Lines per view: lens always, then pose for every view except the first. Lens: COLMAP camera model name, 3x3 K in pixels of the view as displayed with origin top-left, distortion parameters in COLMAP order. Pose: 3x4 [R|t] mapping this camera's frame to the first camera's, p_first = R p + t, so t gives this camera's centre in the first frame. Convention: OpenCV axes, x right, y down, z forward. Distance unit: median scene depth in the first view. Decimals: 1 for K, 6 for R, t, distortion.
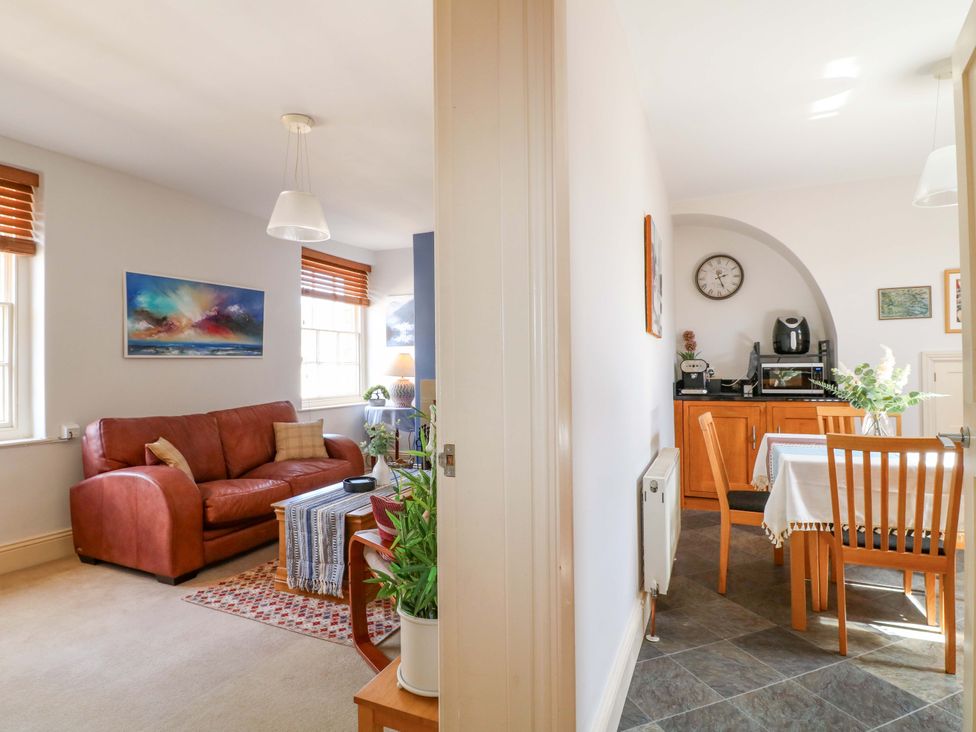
lens RADIAL K [[490.2, 0, 479.5], [0, 490.2, 365.7], [0, 0, 1]] dist [-0.008322, -0.007853]
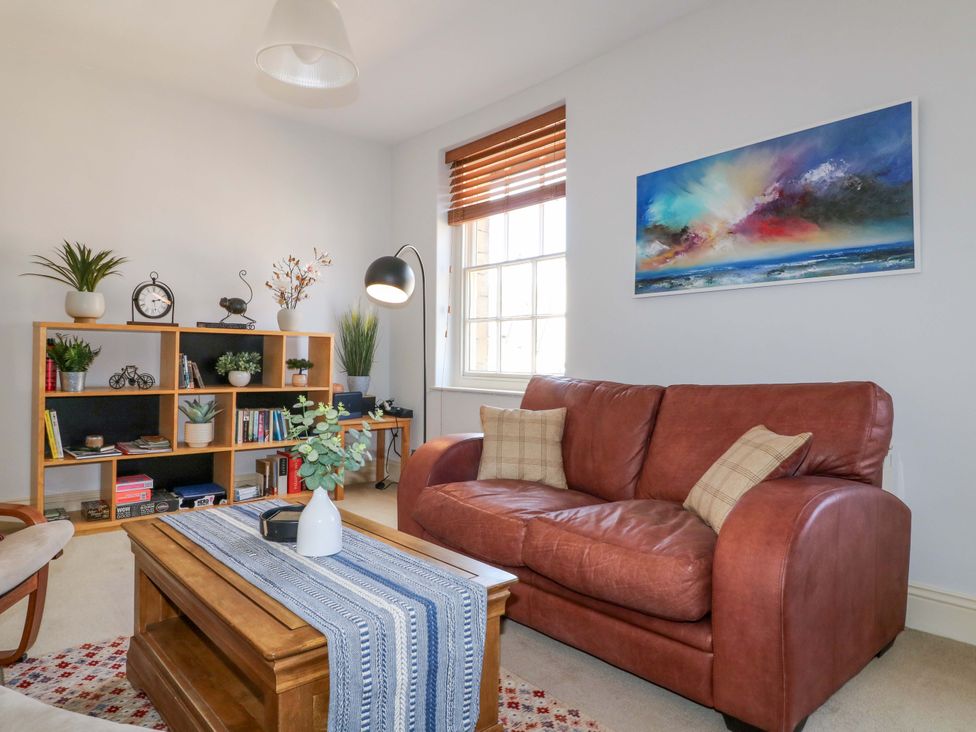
lens RADIAL K [[682.8, 0, 530.3], [0, 682.8, 353.7], [0, 0, 1]] dist [-0.028157, -0.001813]
pose [[-0.426052, 0.011302, -0.904628, 0.247578], [0.013055, 0.999895, 0.006343, 0.058074], [0.904604, -0.009108, -0.426155, 1.346296]]
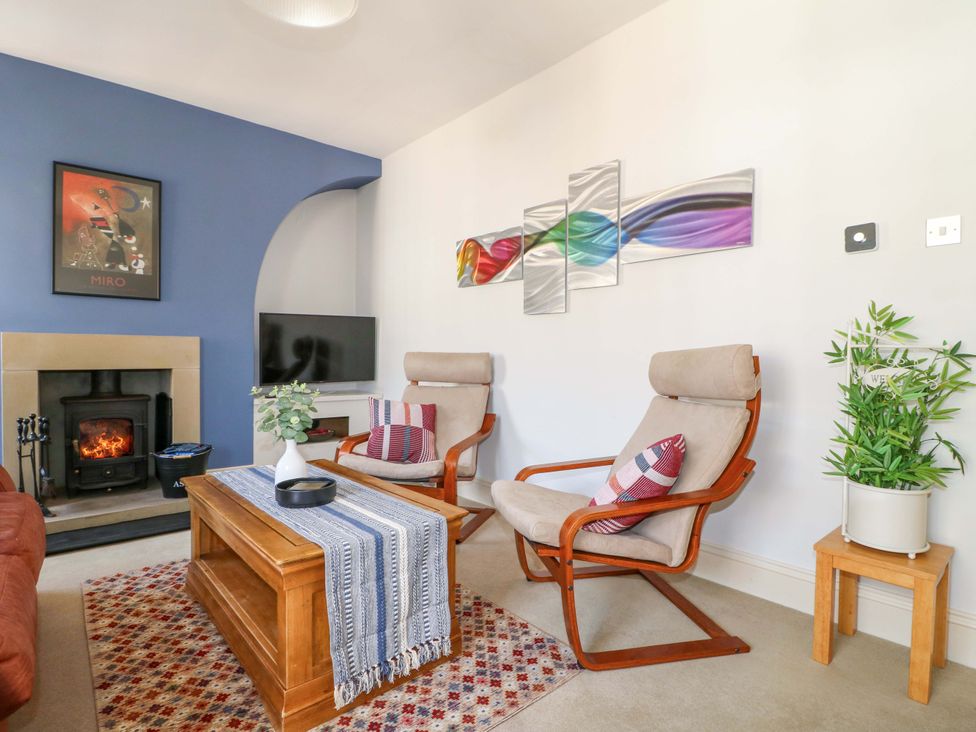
lens RADIAL K [[490.2, 0, 491.2], [0, 490.2, 371.1], [0, 0, 1]] dist [-0.008322, -0.007853]
pose [[0.442839, -0.014707, 0.896480, -0.571134], [-0.021179, 0.999415, 0.026858, 0.073684], [-0.896351, -0.030881, 0.442269, 0.493634]]
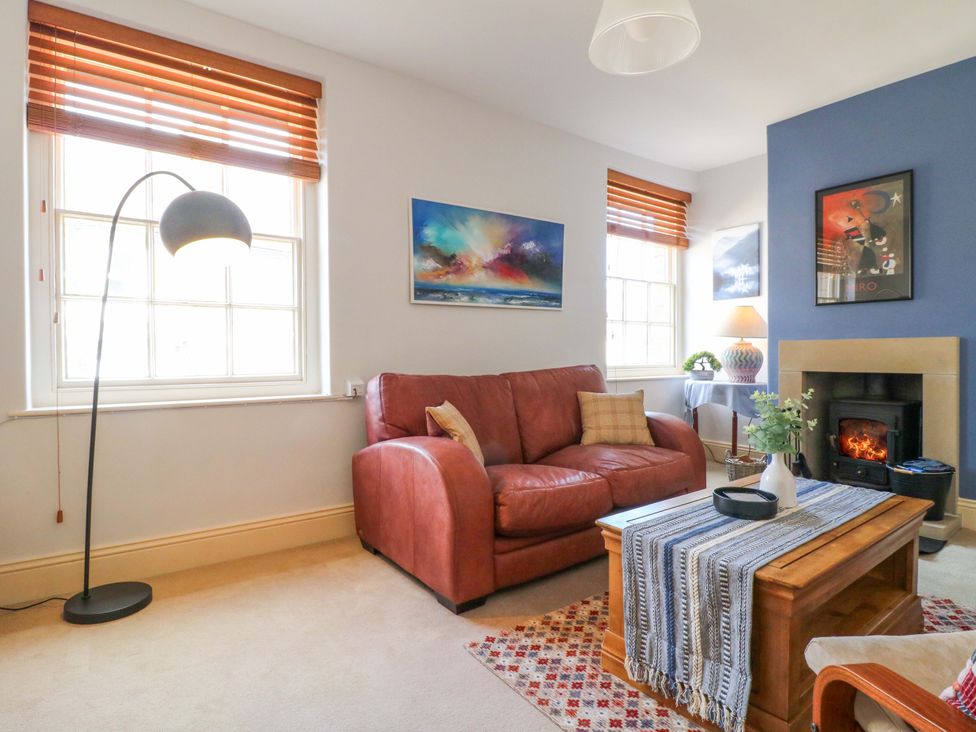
lens RADIAL K [[517.5, 0, 498.2], [0, 517.5, 362.7], [0, 0, 1]] dist [0.002555, -0.012431]
pose [[0.872620, 0.014789, -0.488177, -0.179342], [0.000362, 0.999522, 0.030927, 0.059707], [0.488400, -0.027164, 0.872197, 0.319992]]
